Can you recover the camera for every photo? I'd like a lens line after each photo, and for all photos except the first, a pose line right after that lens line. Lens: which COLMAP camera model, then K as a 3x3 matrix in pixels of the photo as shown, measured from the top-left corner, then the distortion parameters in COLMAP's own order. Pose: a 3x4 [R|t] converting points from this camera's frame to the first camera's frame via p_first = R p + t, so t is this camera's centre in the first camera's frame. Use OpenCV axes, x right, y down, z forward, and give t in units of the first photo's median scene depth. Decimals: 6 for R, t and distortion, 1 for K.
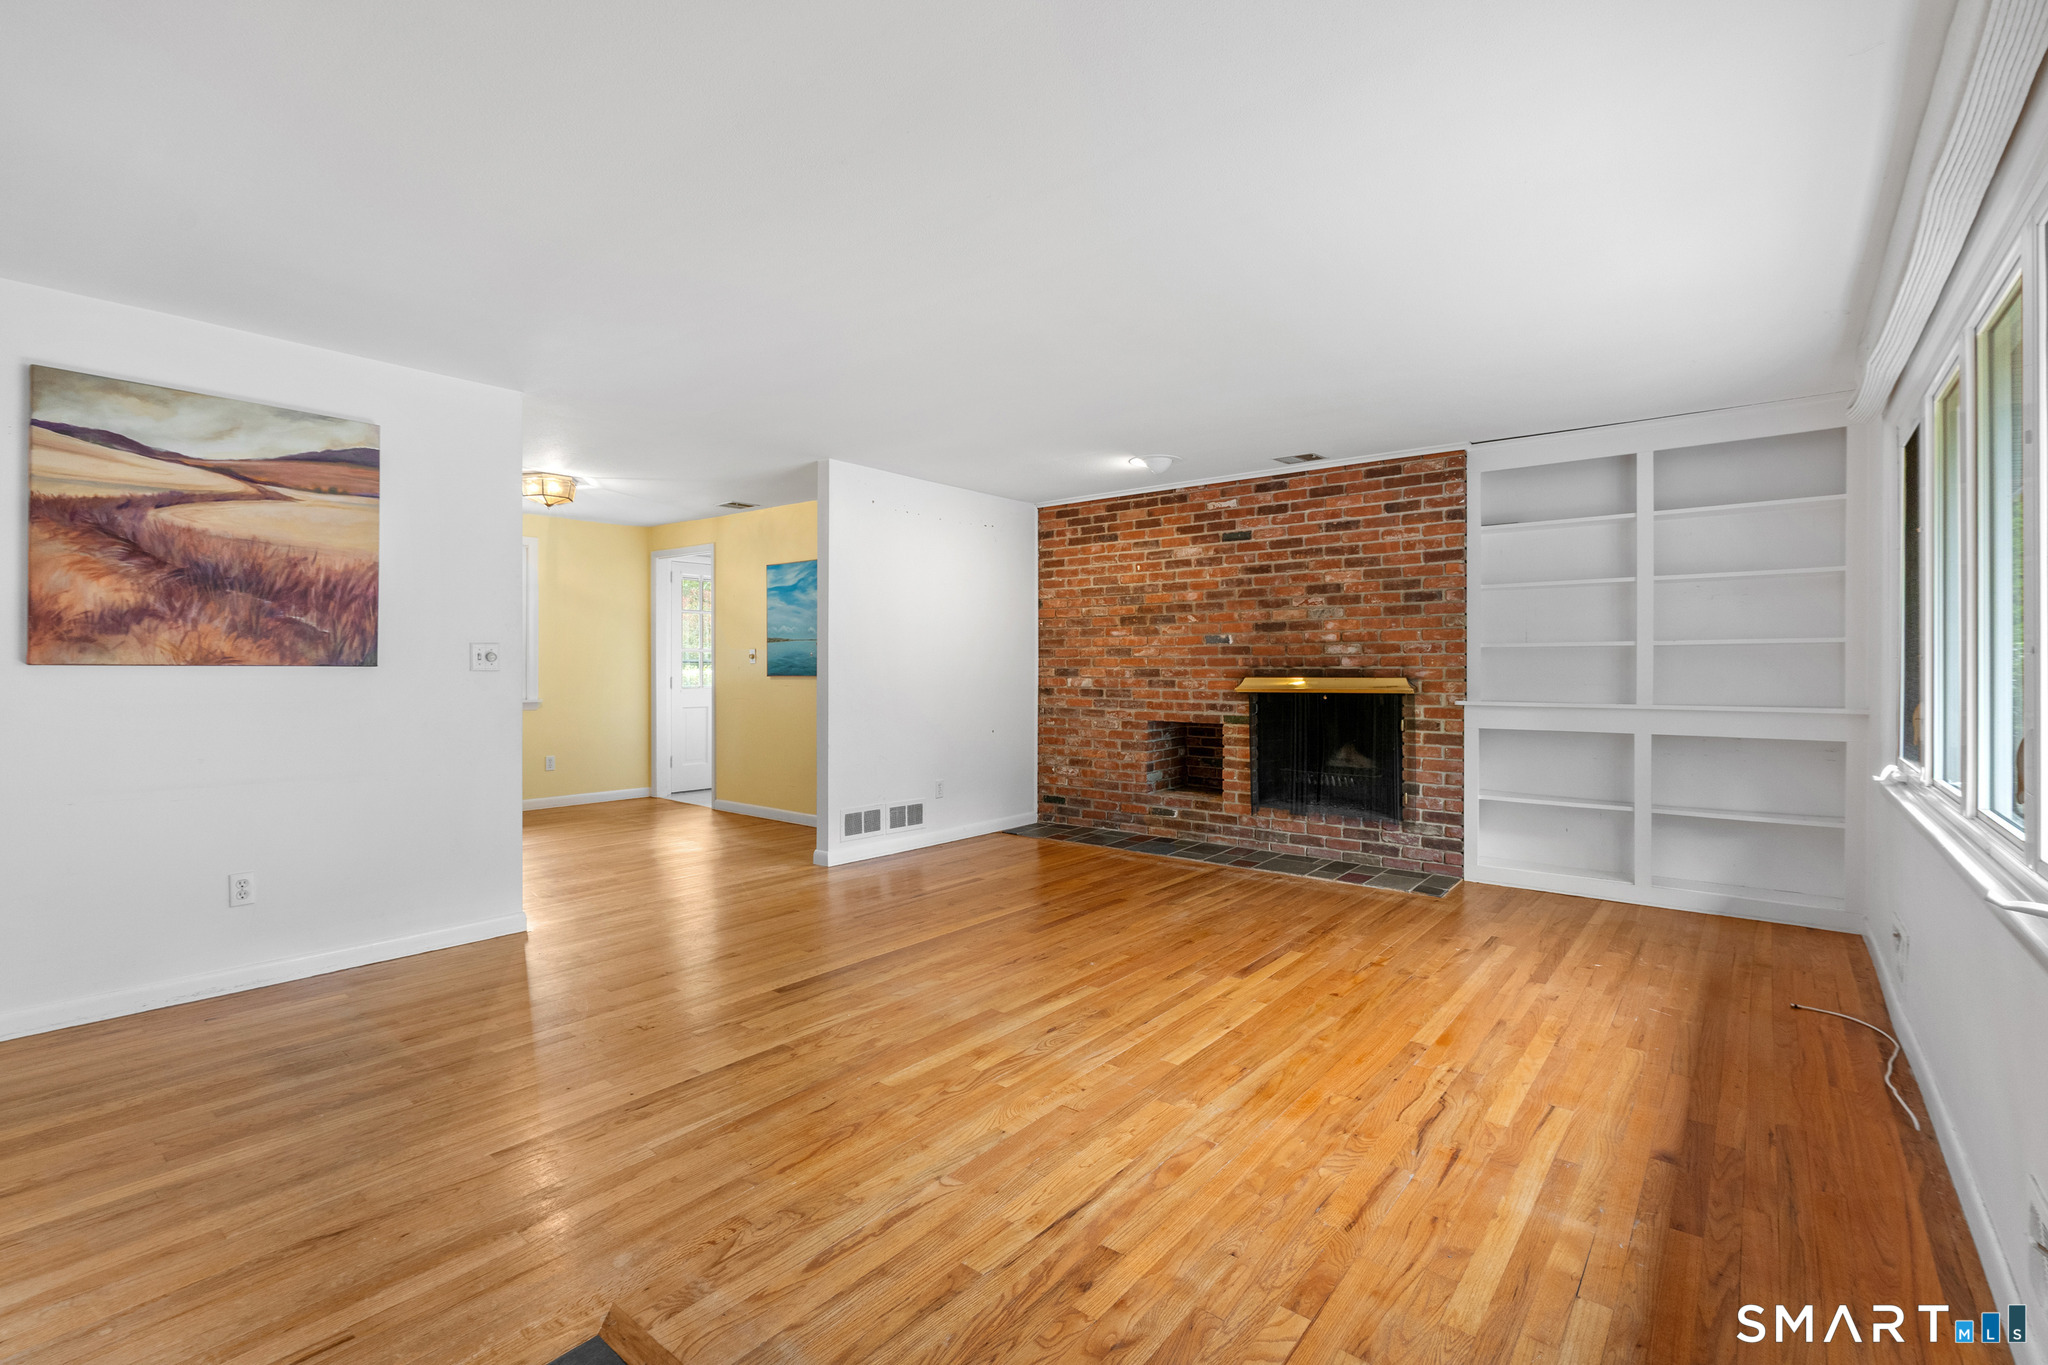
lens RADIAL K [[945.2, 0, 1024.6], [0, 945.2, 674.5], [0, 0, 1]] dist [0.003931, 0.000207]
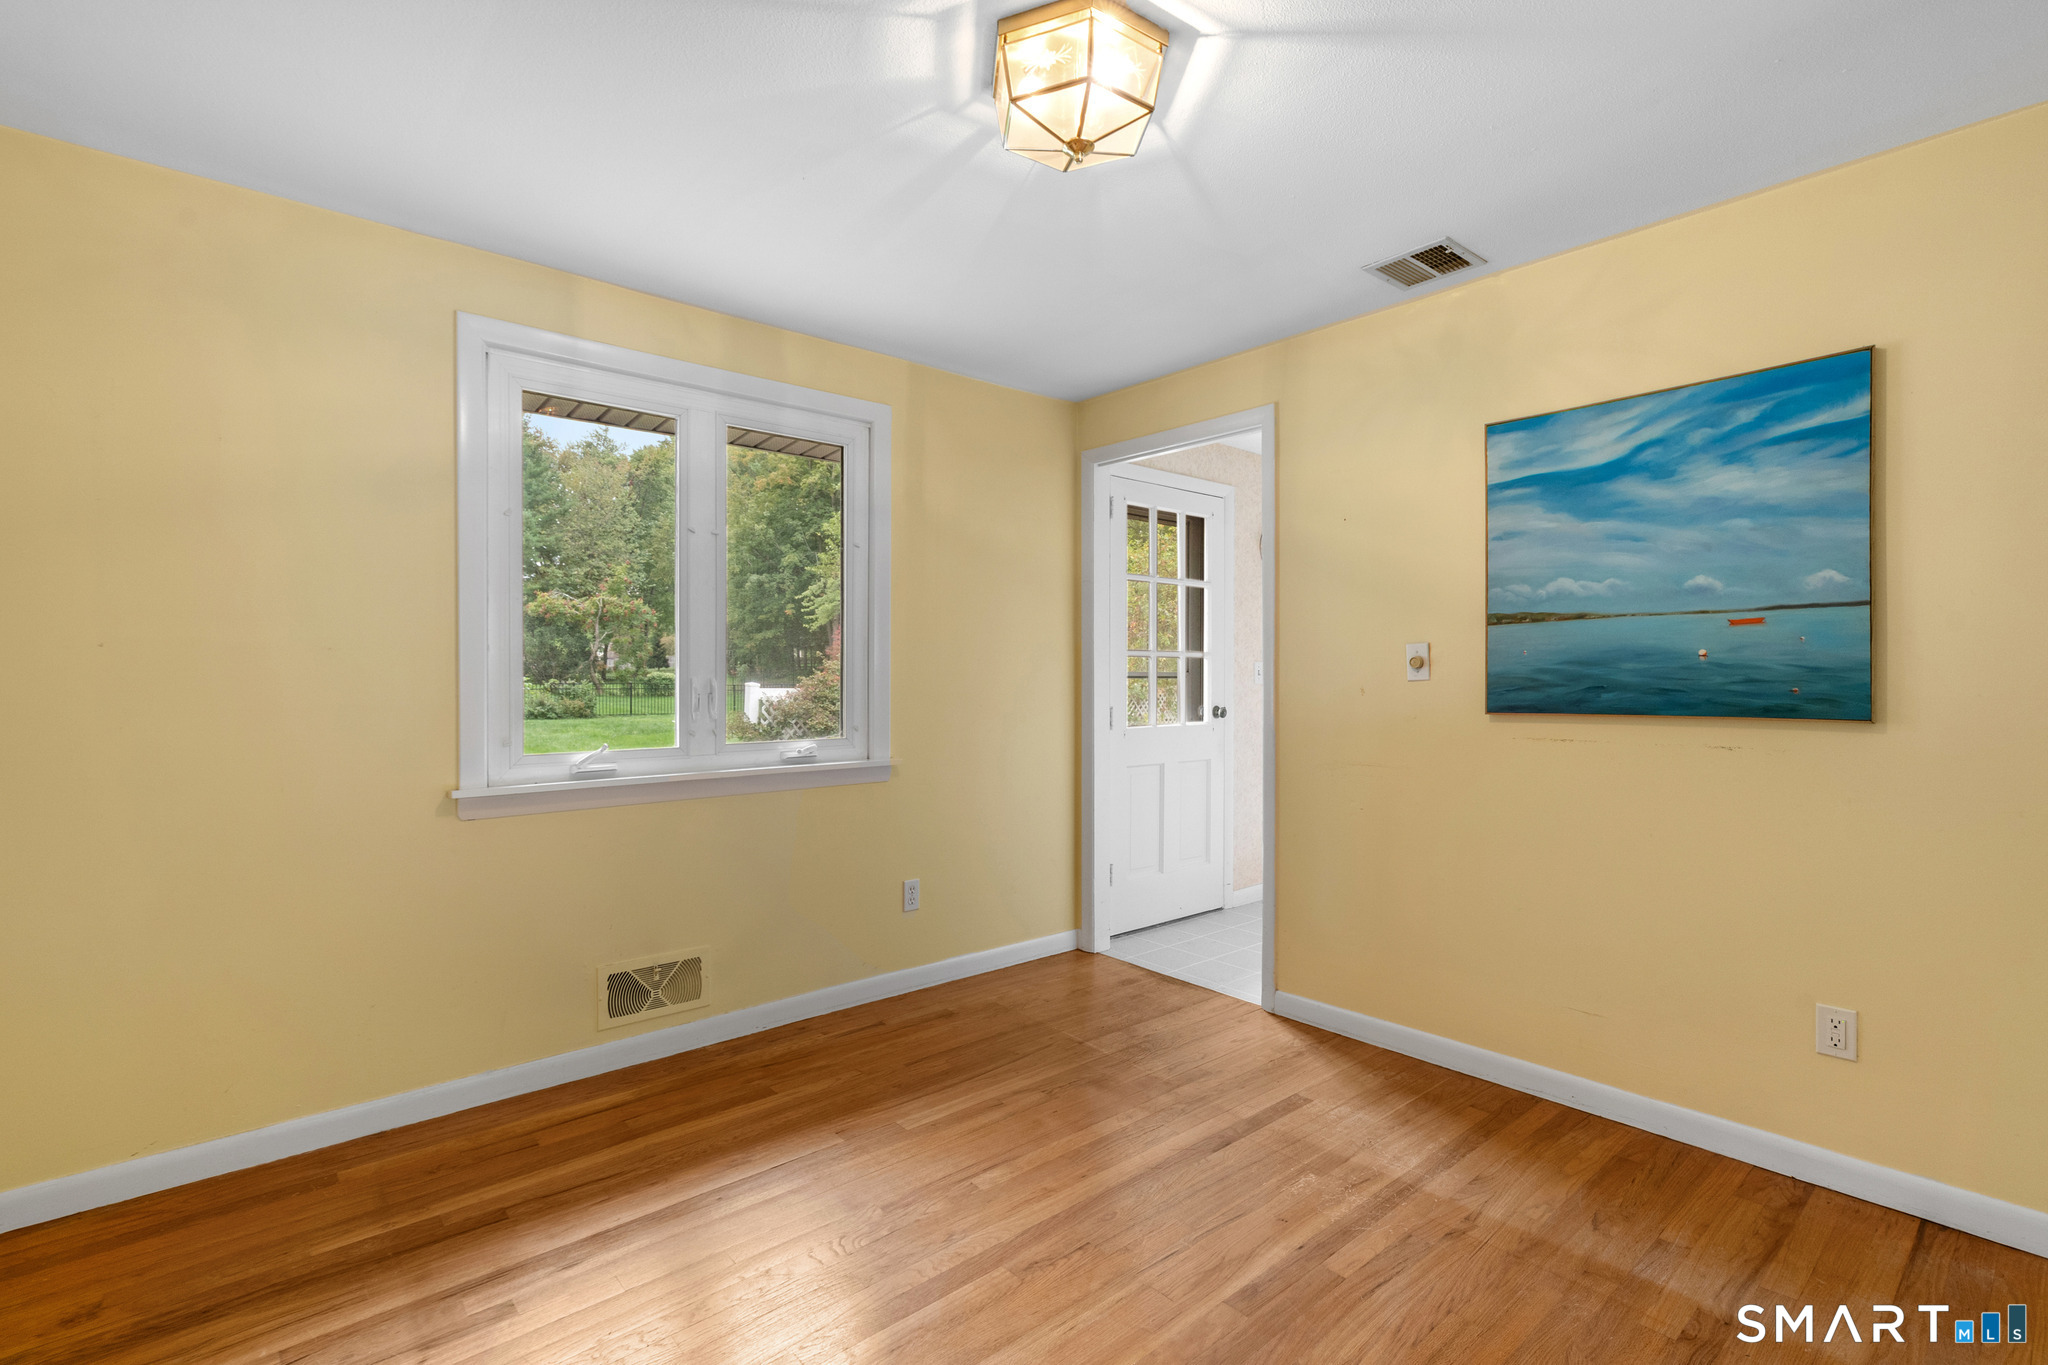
lens RADIAL K [[945.2, 0, 1029.6], [0, 945.2, 681.0], [0, 0, 1]] dist [0.003931, 0.000207]
pose [[0.986617, -0.002728, -0.163029, -0.394371], [0.001864, 0.999983, -0.005455, -0.009646], [0.163041, 0.005078, 0.986606, 0.590583]]
